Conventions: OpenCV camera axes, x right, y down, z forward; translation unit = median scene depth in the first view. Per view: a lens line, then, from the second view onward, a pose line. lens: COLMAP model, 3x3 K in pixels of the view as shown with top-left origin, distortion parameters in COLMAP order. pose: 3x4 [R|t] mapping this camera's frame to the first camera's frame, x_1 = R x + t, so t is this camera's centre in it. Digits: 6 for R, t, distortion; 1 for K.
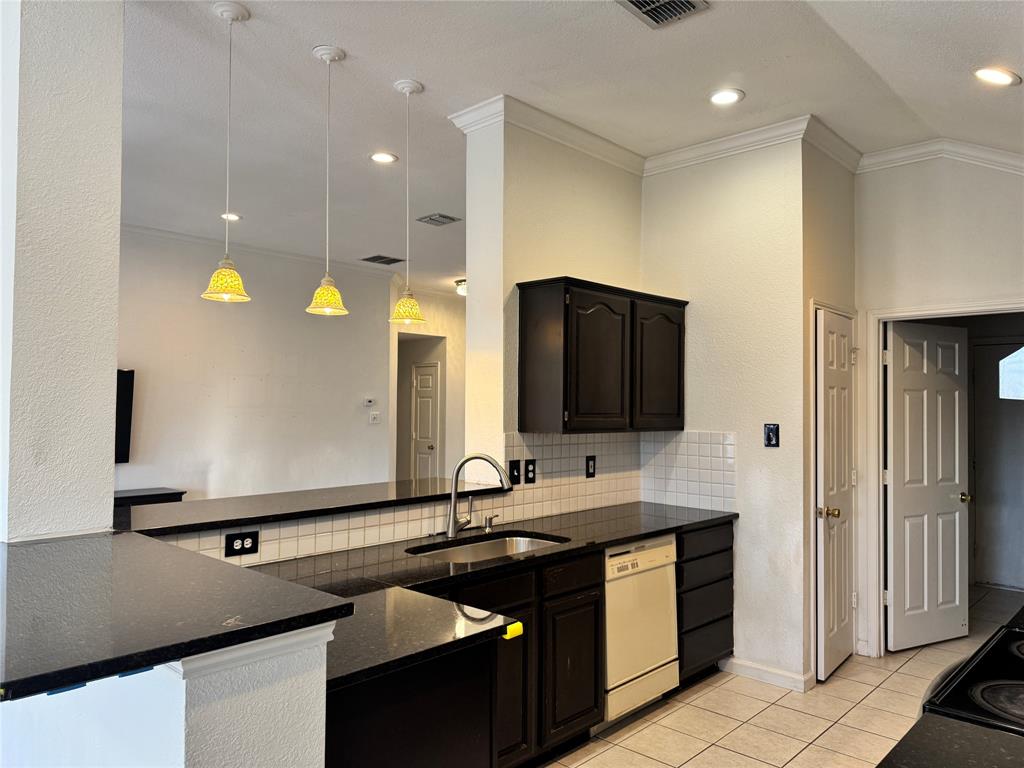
lens RADIAL K [[716.4, 0, 513.4], [0, 716.4, 388.8], [0, 0, 1]] dist [0.066297, -0.085120]
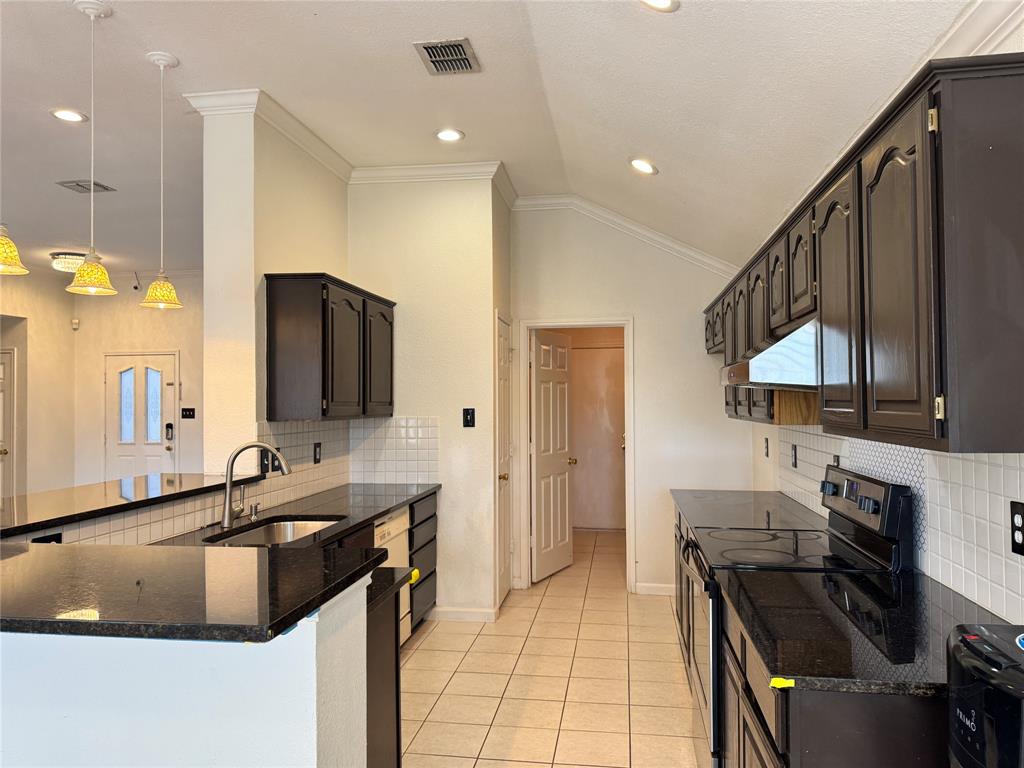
lens RADIAL K [[716.4, 0, 513.4], [0, 716.4, 388.8], [0, 0, 1]] dist [0.066297, -0.085120]
pose [[0.822021, -0.003134, 0.569448, -0.274172], [-0.001456, 0.999970, 0.007605, 0.005820], [-0.569455, -0.007081, 0.821992, -0.039903]]
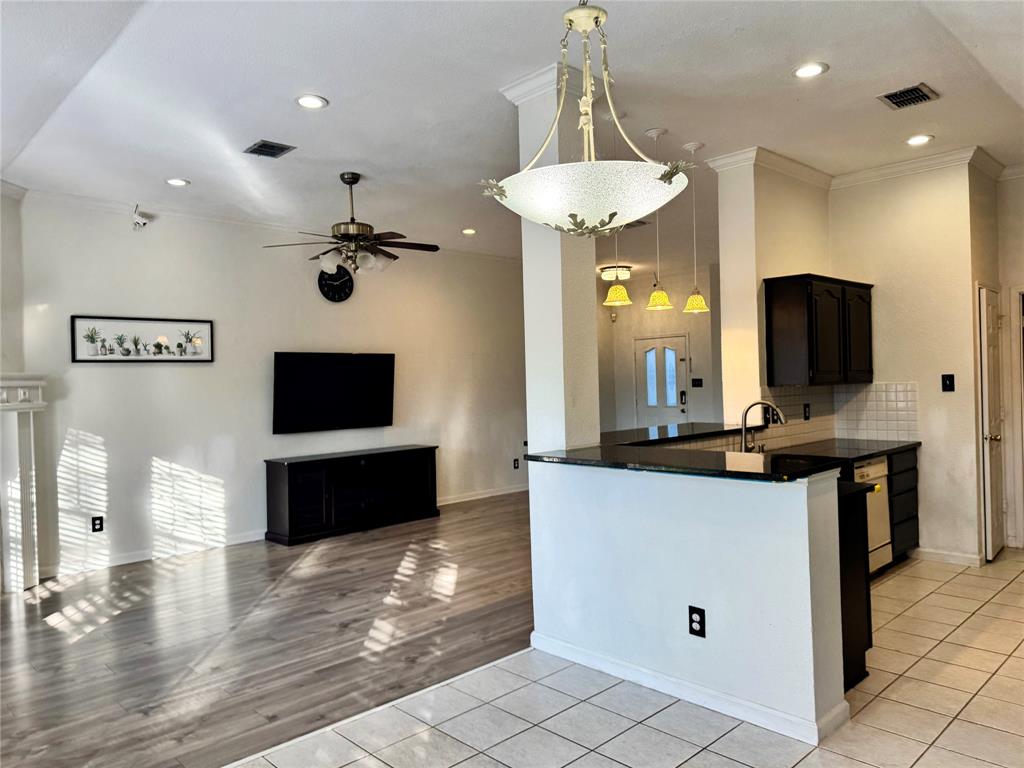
lens RADIAL K [[724.9, 0, 501.1], [0, 724.9, 383.0], [0, 0, 1]] dist [0.003390, -0.006058]
pose [[0.997589, -0.036079, -0.059275, -0.403476], [0.037820, 0.998878, 0.028517, -0.005906], [0.058180, -0.030690, 0.997834, -0.411527]]
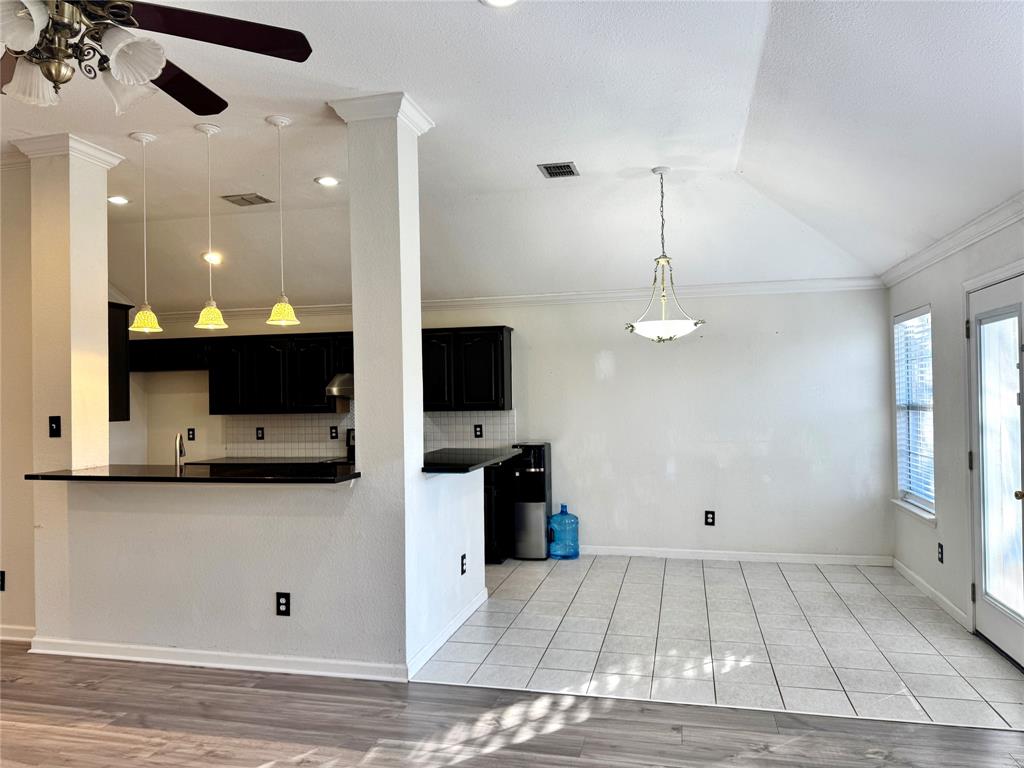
lens RADIAL K [[716.4, 0, 513.4], [0, 716.4, 388.8], [0, 0, 1]] dist [0.066297, -0.085120]
pose [[-0.494887, 0.002616, 0.868954, -1.333007], [-0.007655, 0.999944, -0.007370, 0.007333], [-0.868924, -0.010299, -0.494839, 0.930186]]
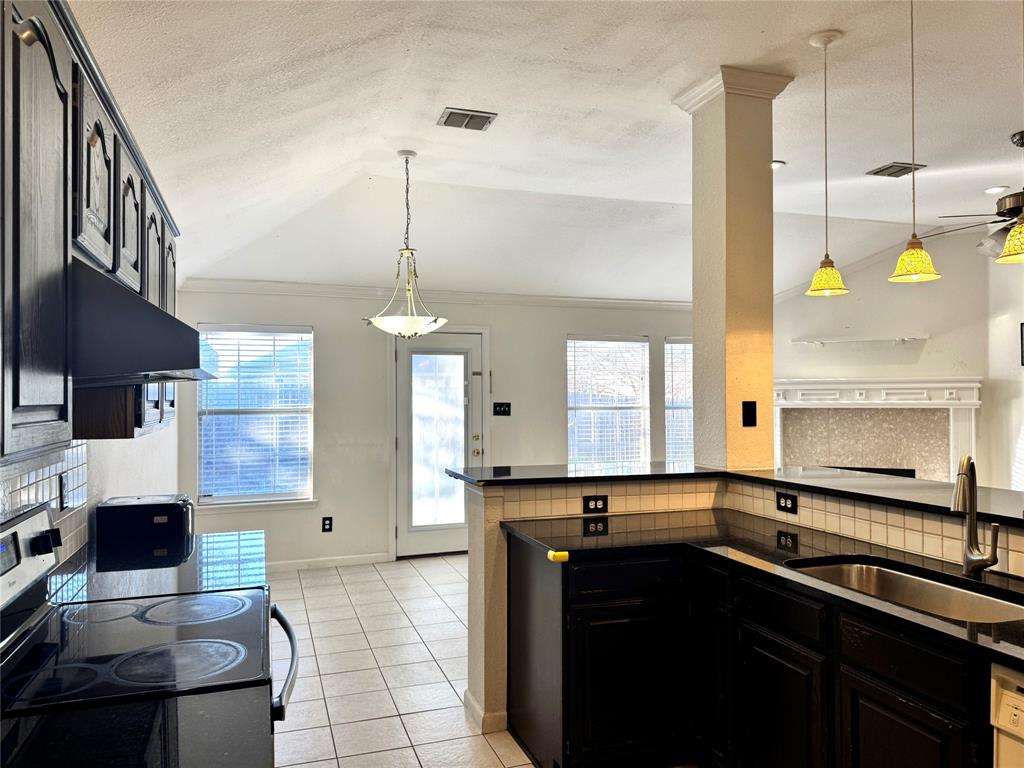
lens RADIAL K [[716.4, 0, 513.4], [0, 716.4, 388.8], [0, 0, 1]] dist [0.066297, -0.085120]
pose [[-0.464496, -0.015353, -0.885442, 0.597150], [0.021934, 0.999344, -0.028834, 0.034115], [0.885303, -0.032814, -0.463855, 0.777646]]
